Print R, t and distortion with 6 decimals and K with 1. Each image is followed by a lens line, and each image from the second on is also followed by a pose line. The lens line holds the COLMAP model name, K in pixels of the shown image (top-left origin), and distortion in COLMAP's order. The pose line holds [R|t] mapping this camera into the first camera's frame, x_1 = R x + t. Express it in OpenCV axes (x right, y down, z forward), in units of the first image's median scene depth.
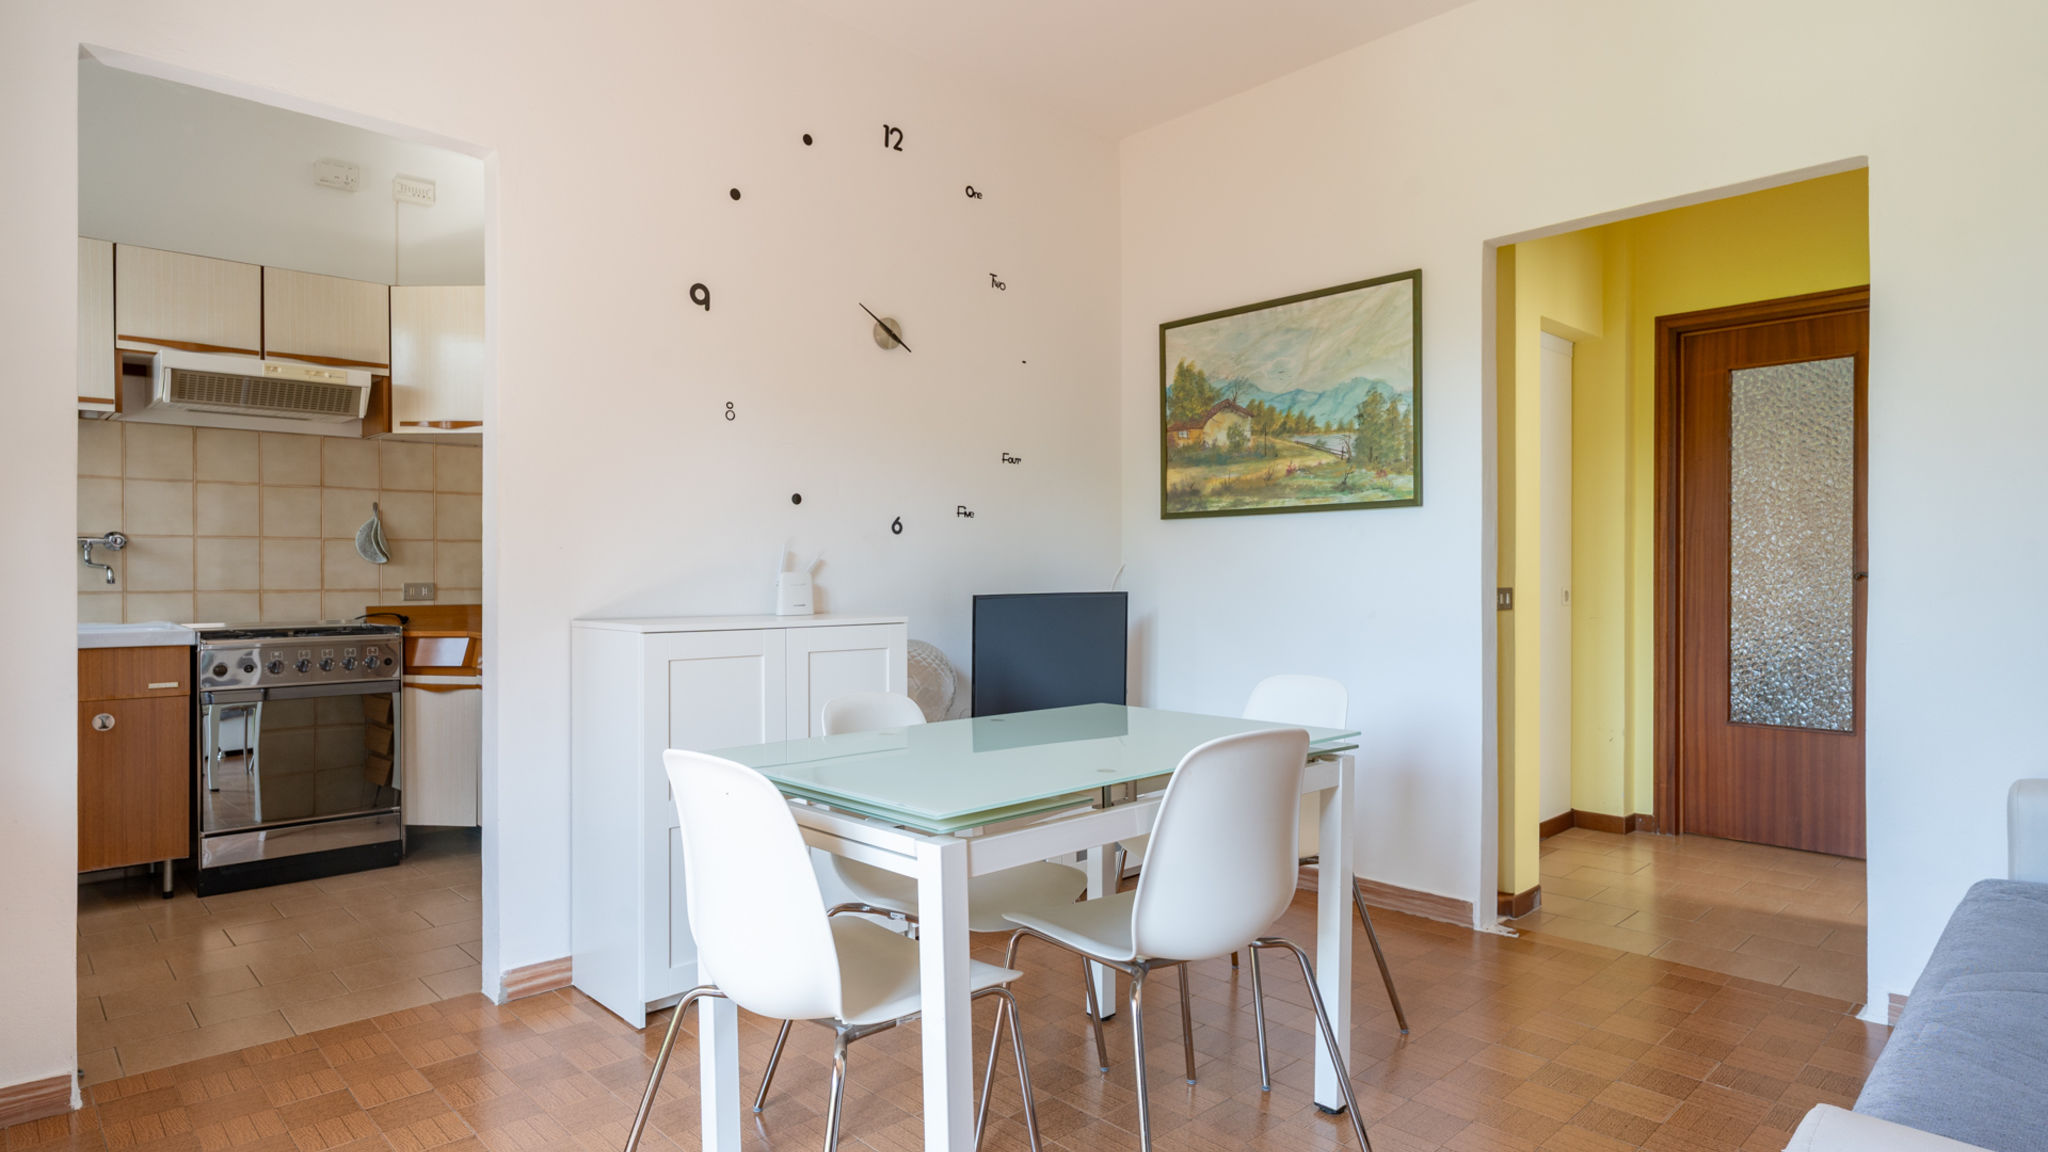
lens RADIAL K [[1102.8, 0, 1011.0], [0, 1102.8, 579.2], [0, 0, 1]] dist [-0.003246, 0.002395]
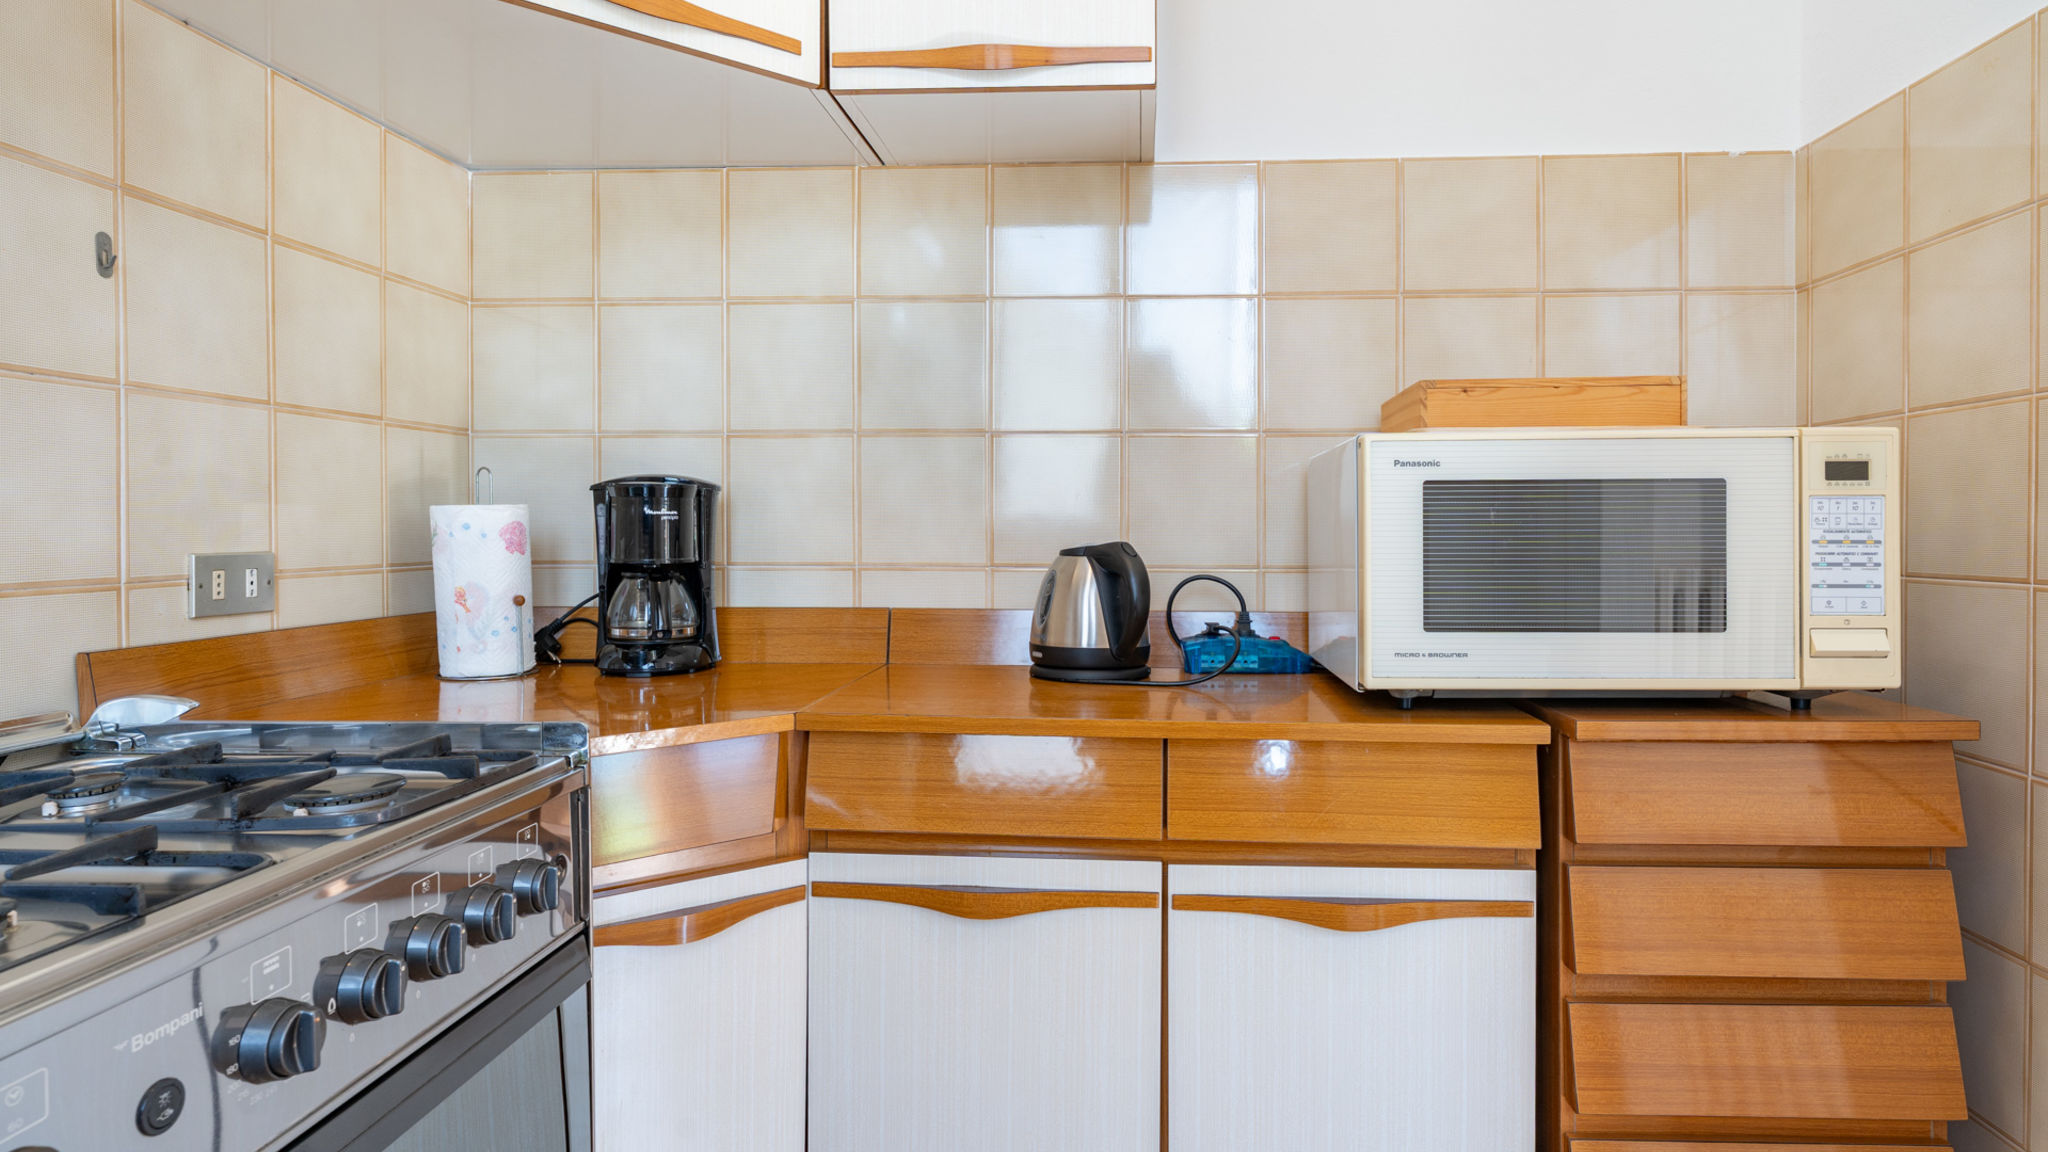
lens RADIAL K [[1136.8, 0, 1057.1], [0, 1136.8, 549.7], [0, 0, 1]] dist [-0.002986, -0.000082]
pose [[0.729740, -0.012174, 0.683616, -0.643919], [0.003728, 0.999897, 0.013828, -0.001010], [-0.683714, -0.007542, 0.729711, 0.718957]]
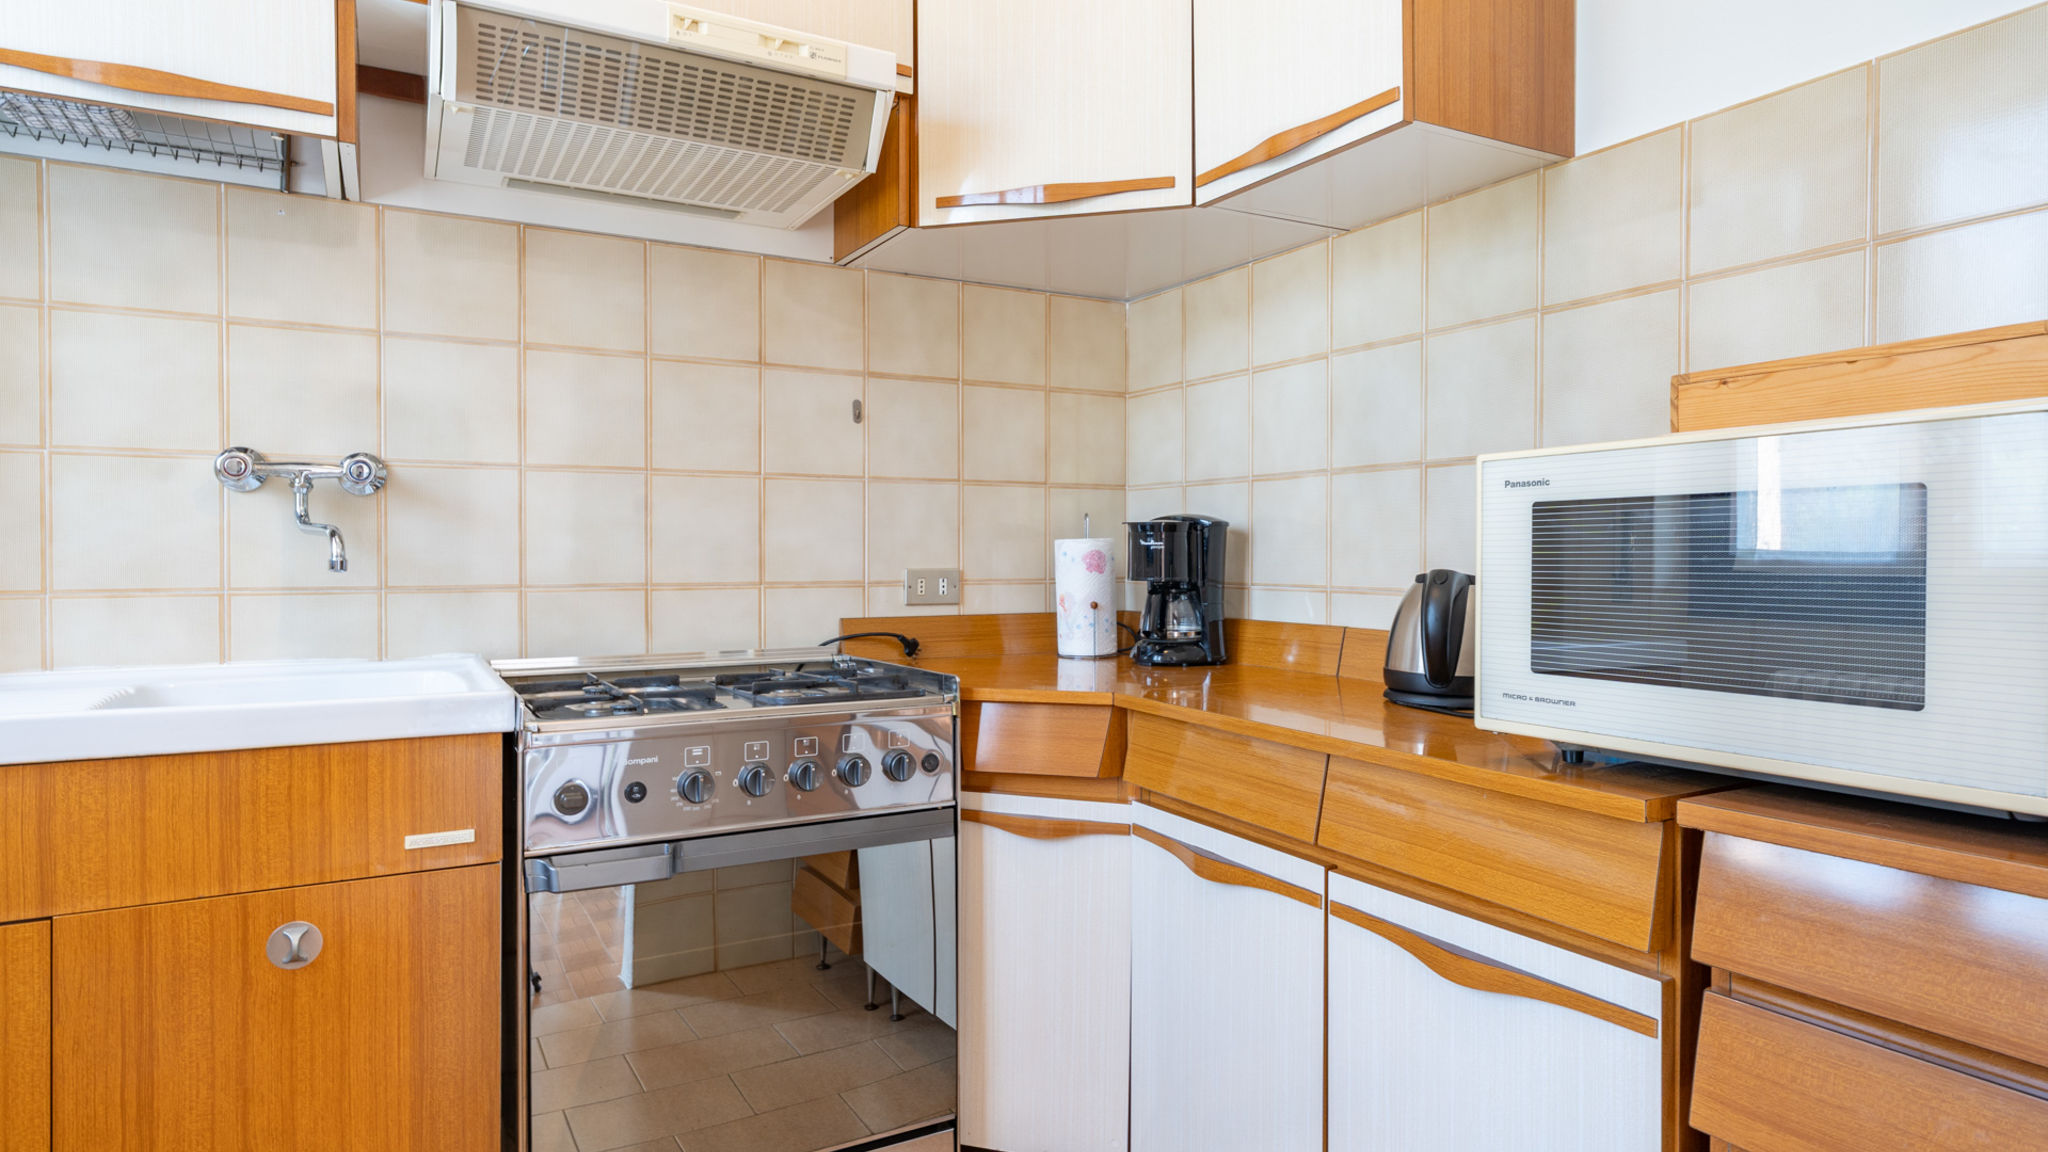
lens RADIAL K [[1120.0, 0, 1031.3], [0, 1120.0, 576.8], [0, 0, 1]] dist [-0.003634, 0.003410]
pose [[0.973096, 0.007366, -0.230284, -0.423413], [-0.004390, 0.999900, 0.013432, -0.000282], [0.230360, -0.012060, 0.973031, 0.589728]]
